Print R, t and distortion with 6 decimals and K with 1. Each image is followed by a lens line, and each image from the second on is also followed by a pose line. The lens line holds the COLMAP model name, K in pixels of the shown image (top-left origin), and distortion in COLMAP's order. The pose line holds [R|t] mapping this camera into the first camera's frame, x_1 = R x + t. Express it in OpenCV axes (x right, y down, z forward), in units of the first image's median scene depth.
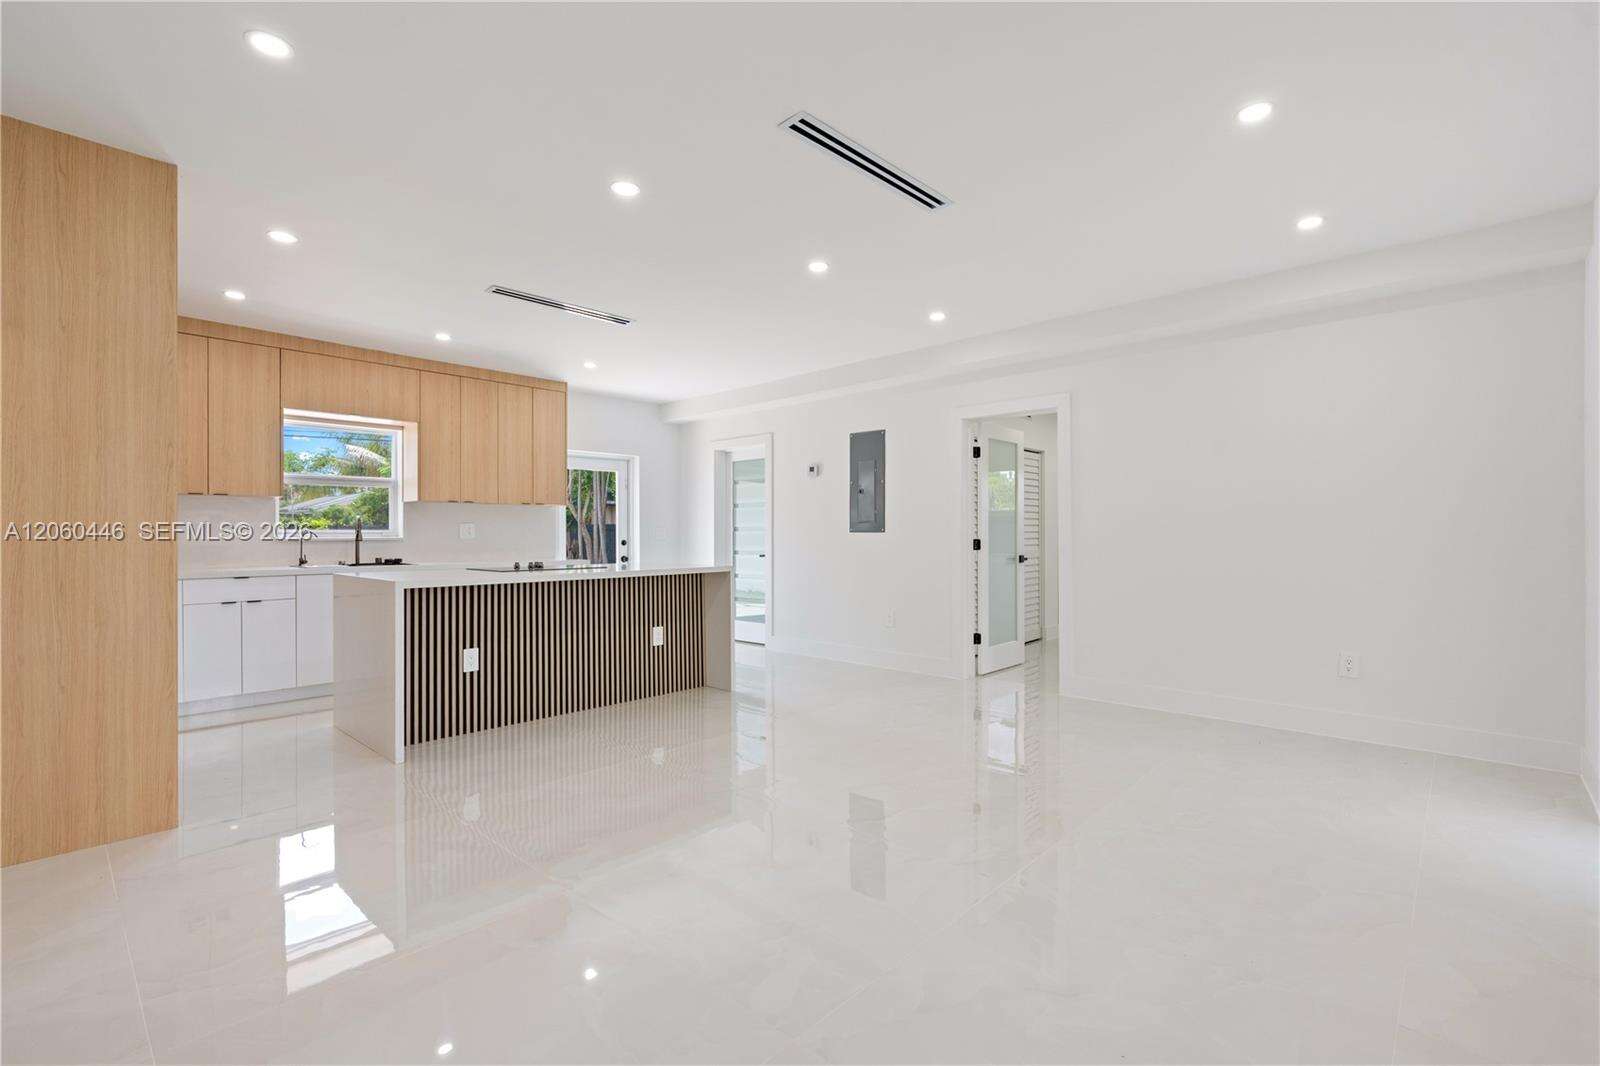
lens RADIAL K [[720.9, 0, 792.2], [0, 720.9, 534.8], [0, 0, 1]] dist [-0.000072, 0.000073]
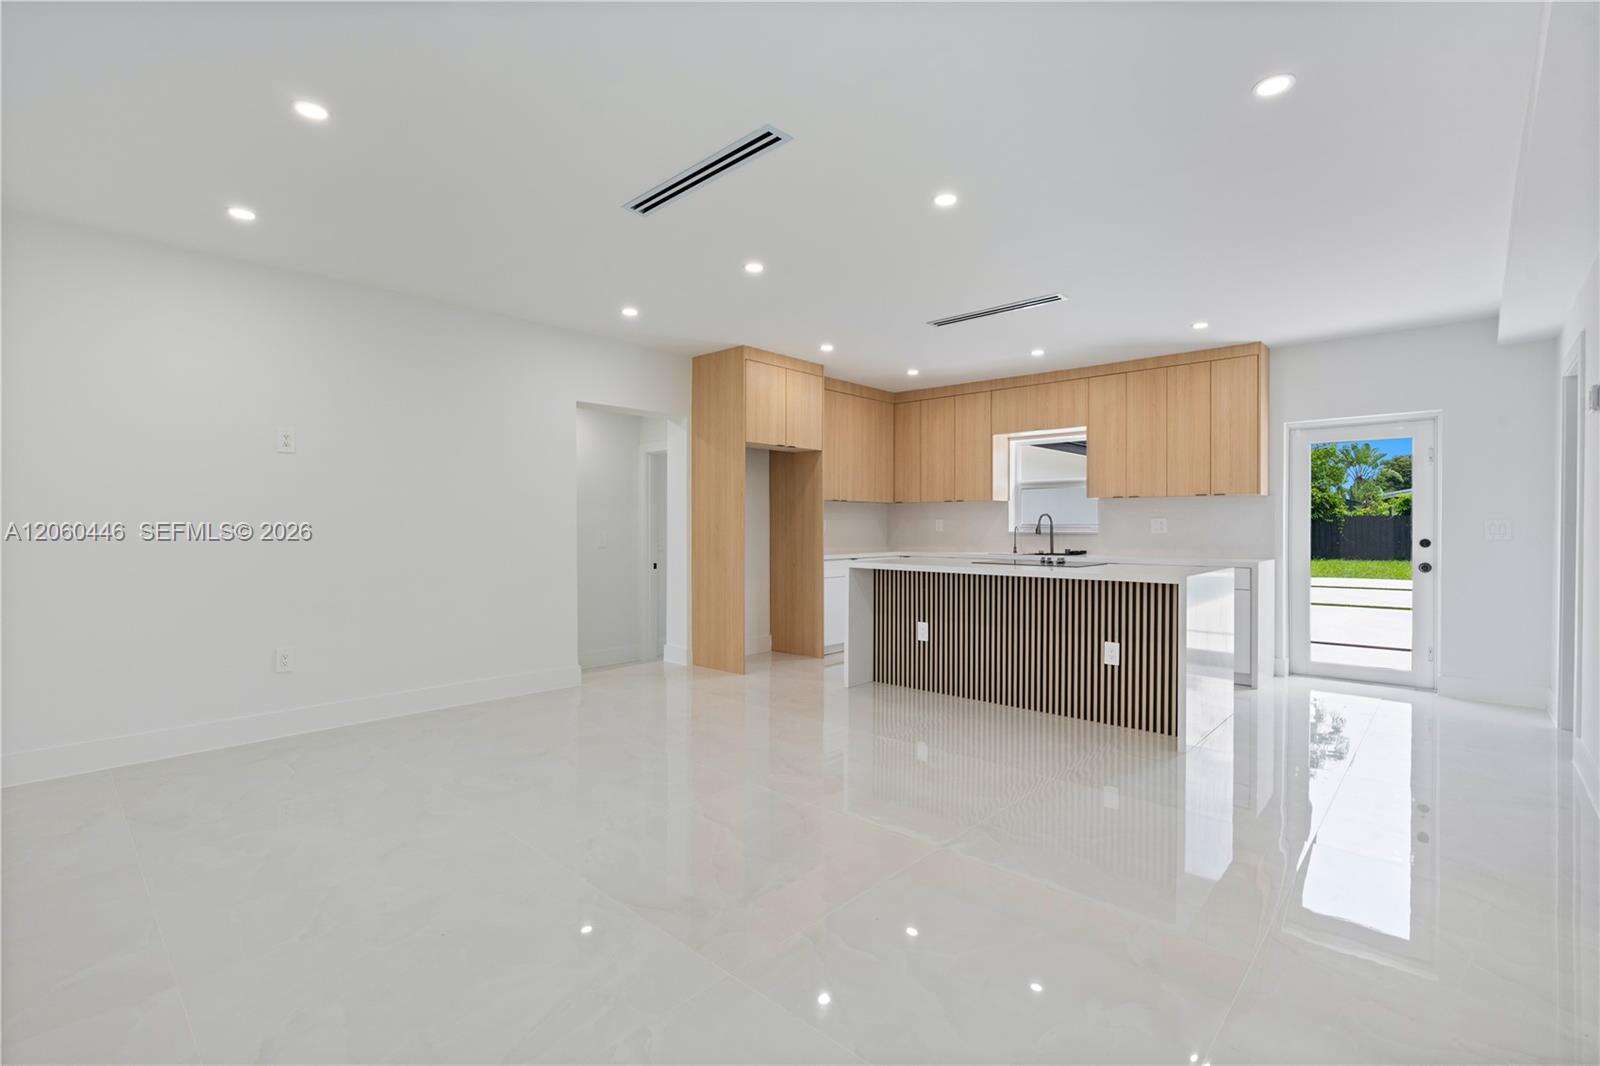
lens RADIAL K [[714.5, 0, 800.0], [0, 714.5, 533.0], [0, 0, 1]] dist [-0.000190, 0.000024]
pose [[0.021872, 0.011441, -0.999695, 0.540292], [-0.001966, 0.999933, 0.011401, -0.006137], [0.999759, 0.001716, 0.021893, 0.533561]]
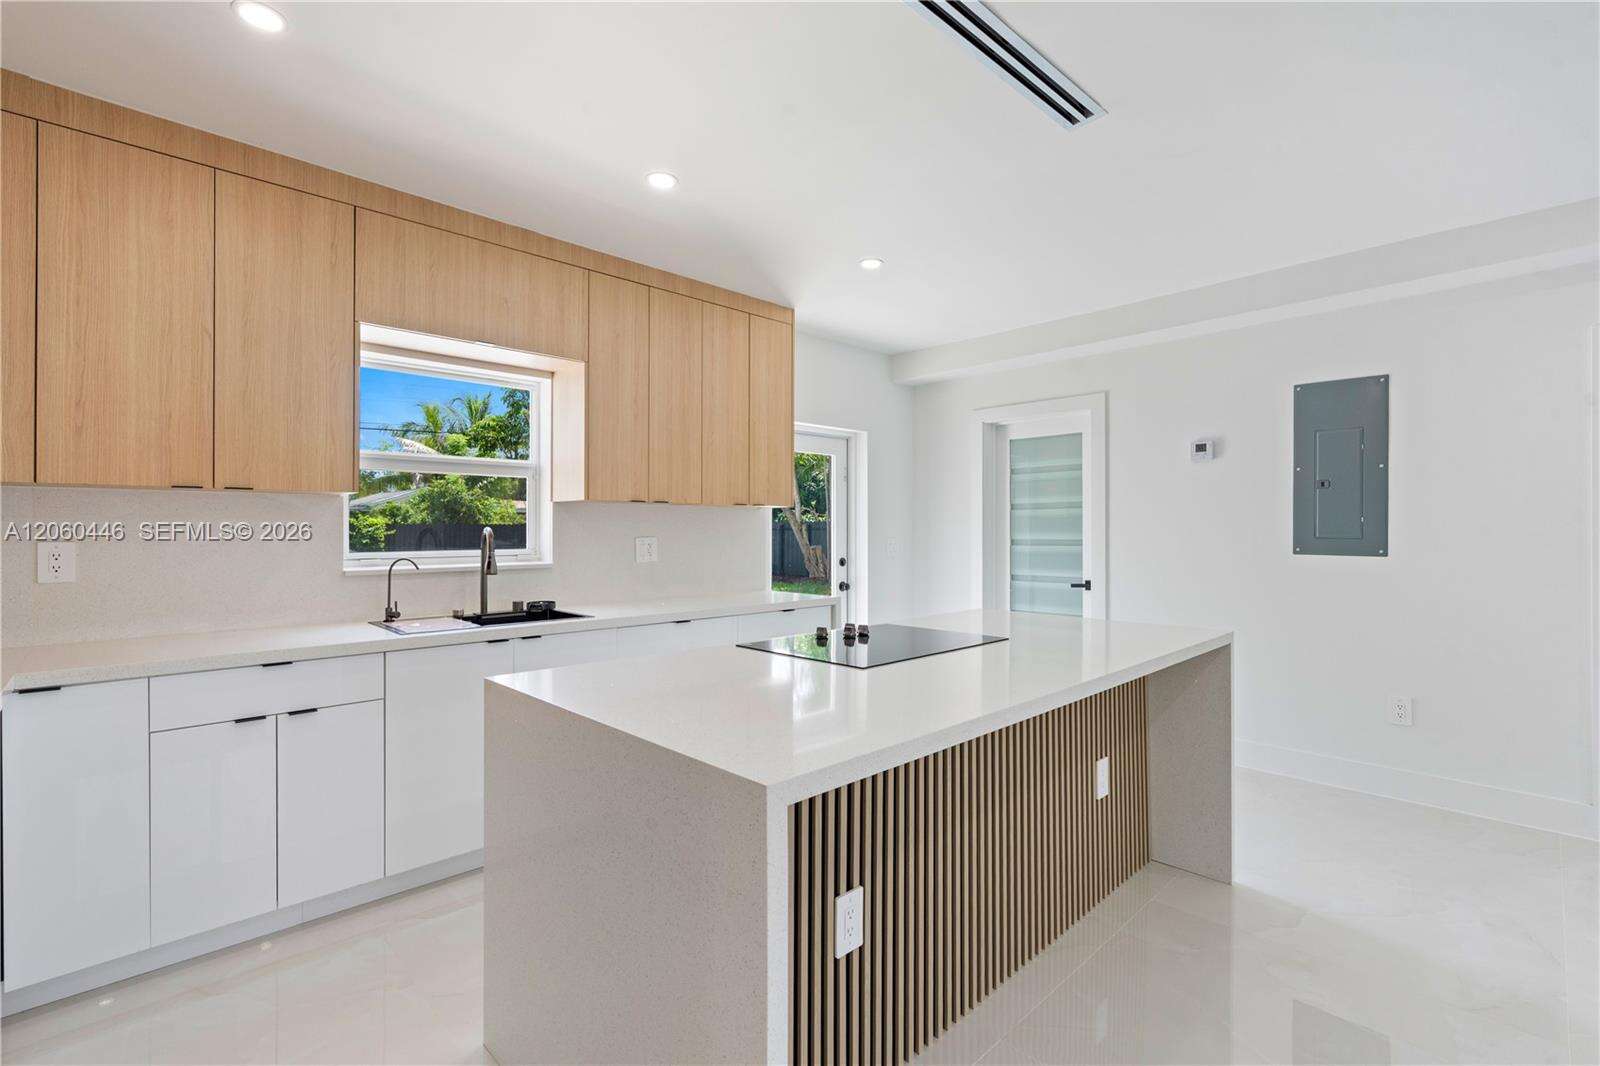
lens RADIAL K [[722.7, 0, 795.3], [0, 722.7, 529.3], [0, 0, 1]] dist [0.001671, 0.000711]
pose [[0.998782, 0.002841, -0.049253, -0.319518], [-0.002972, 0.999992, -0.002589, -0.022796], [0.049246, 0.002732, 0.998783, 0.431641]]
